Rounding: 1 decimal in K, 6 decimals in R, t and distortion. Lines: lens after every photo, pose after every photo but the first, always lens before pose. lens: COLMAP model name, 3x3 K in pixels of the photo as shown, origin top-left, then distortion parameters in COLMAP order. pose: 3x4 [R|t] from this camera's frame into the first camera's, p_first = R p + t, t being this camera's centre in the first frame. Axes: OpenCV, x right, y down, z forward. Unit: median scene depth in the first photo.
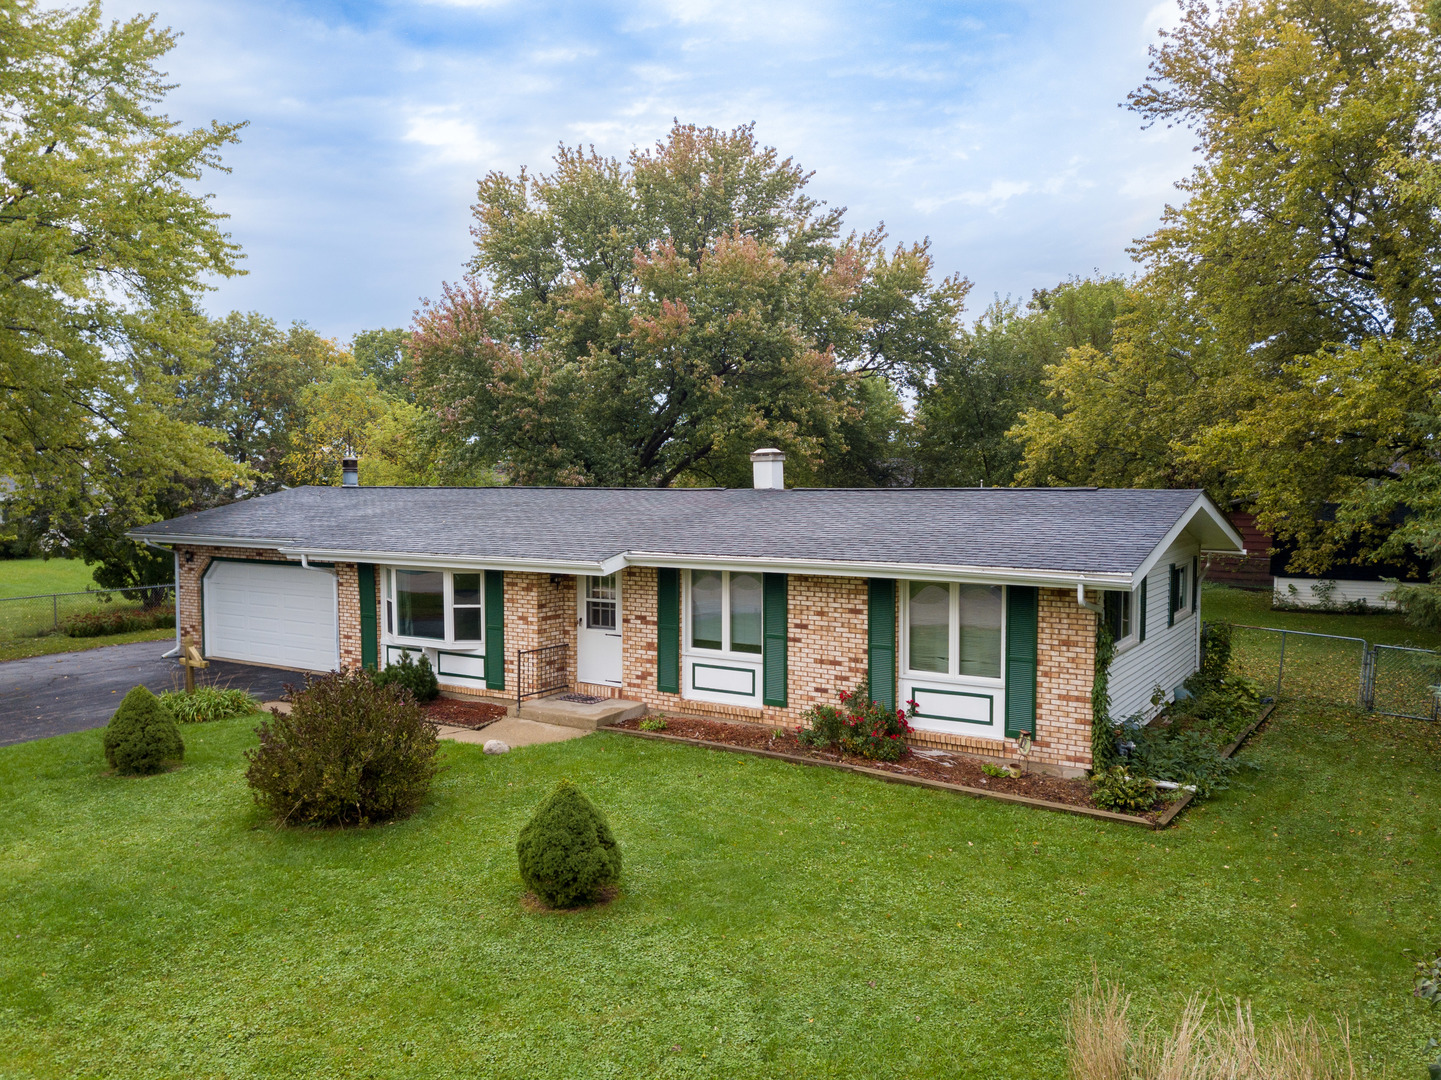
lens RADIAL K [[1097.9, 0, 745.2], [0, 1097.9, 535.8], [0, 0, 1]] dist [0.135715, -0.000857]
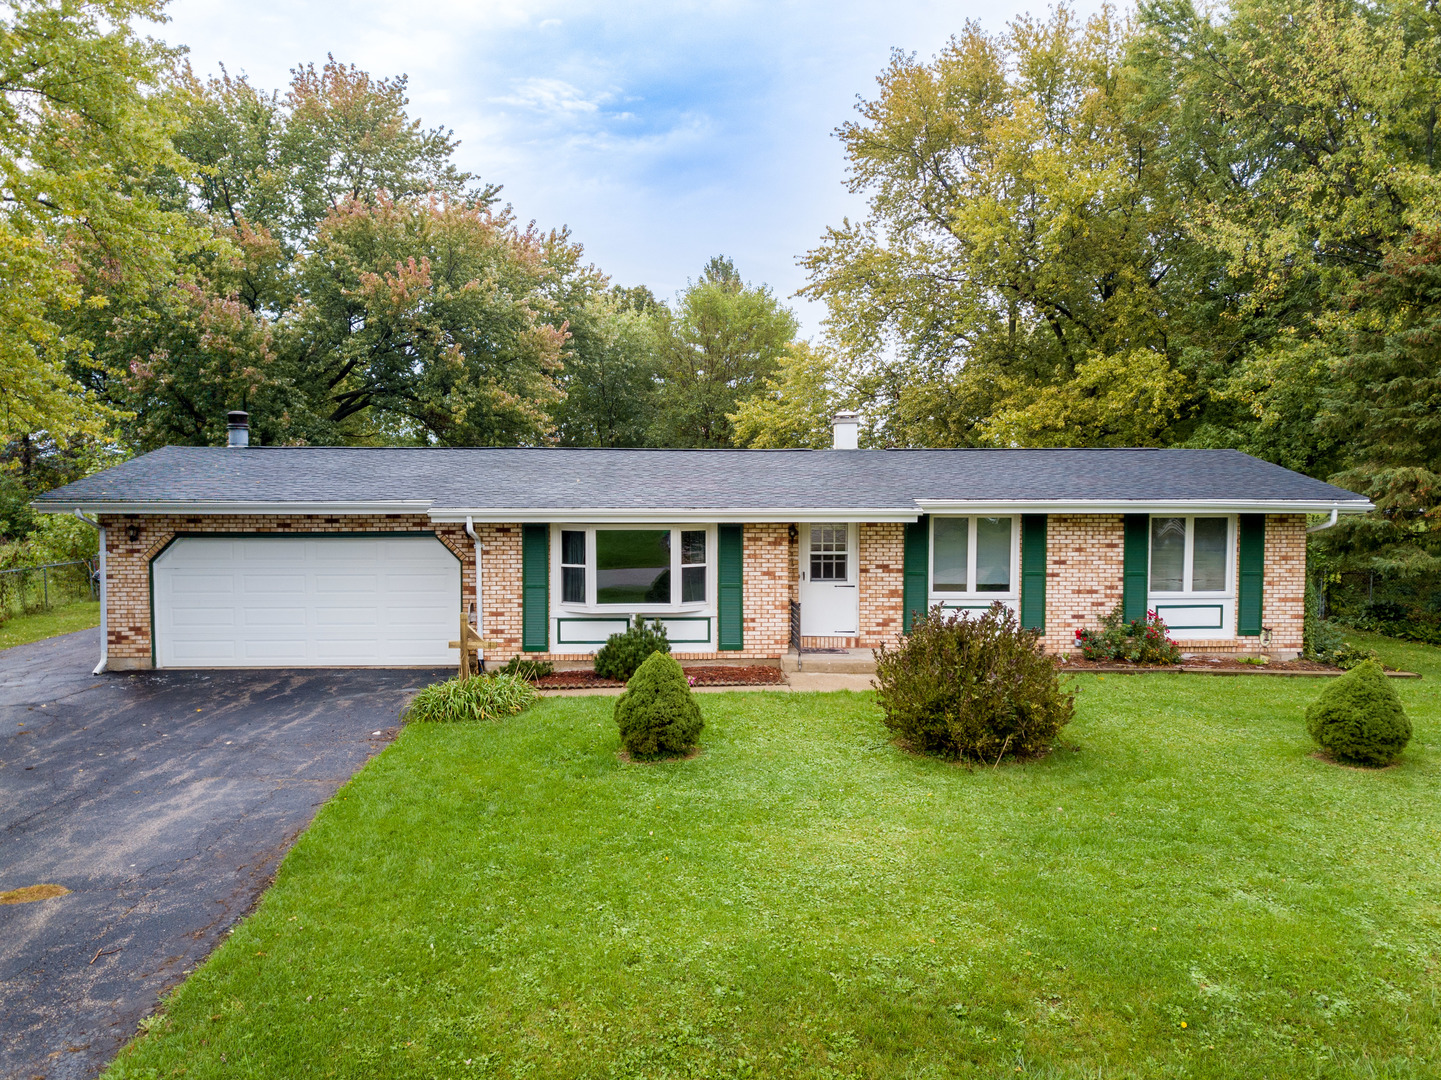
lens RADIAL K [[1114.6, 0, 720.5], [0, 1114.6, 540.0], [0, 0, 1]] dist [0.028897, 0.001595]
pose [[0.829716, -0.025914, 0.557584, -0.824522], [0.026765, 0.999620, 0.006631, 0.039700], [-0.557544, 0.009422, 0.830094, 0.223078]]
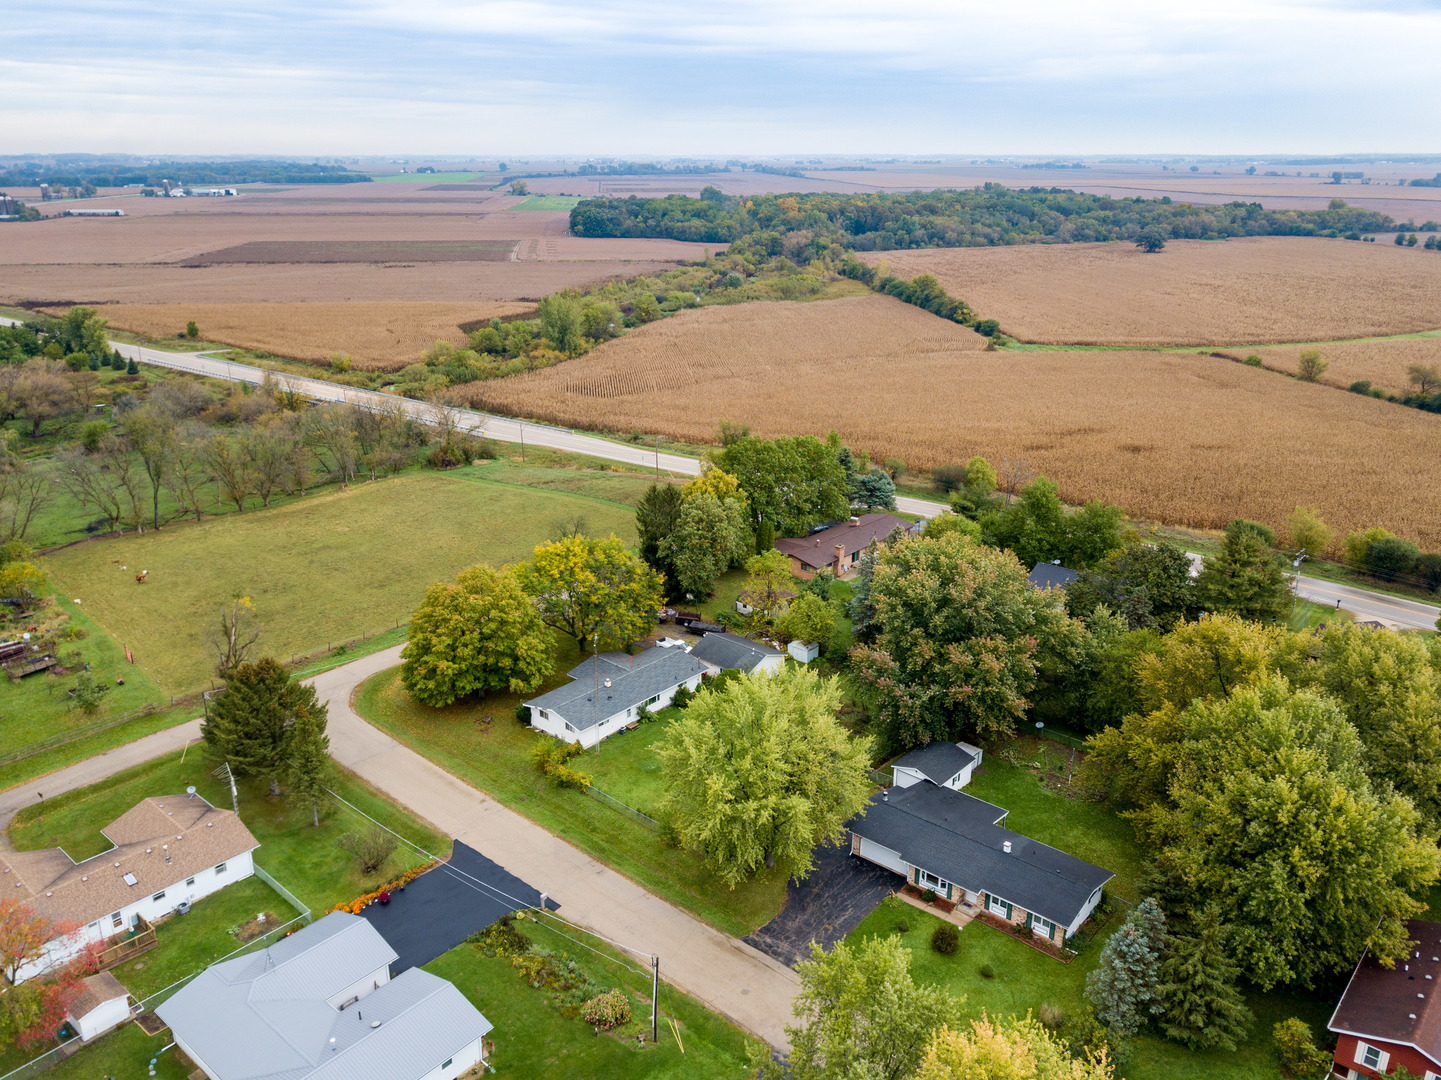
lens RADIAL K [[1088.1, 0, 725.0], [0, 1088.1, 561.7], [0, 0, 1]] dist [-0.035102, 0.104473]
pose [[0.986674, 0.055283, -0.153030, -0.599303], [-0.009442, 0.958379, 0.285342, -2.902326], [0.162436, -0.280095, 0.946130, -3.610271]]
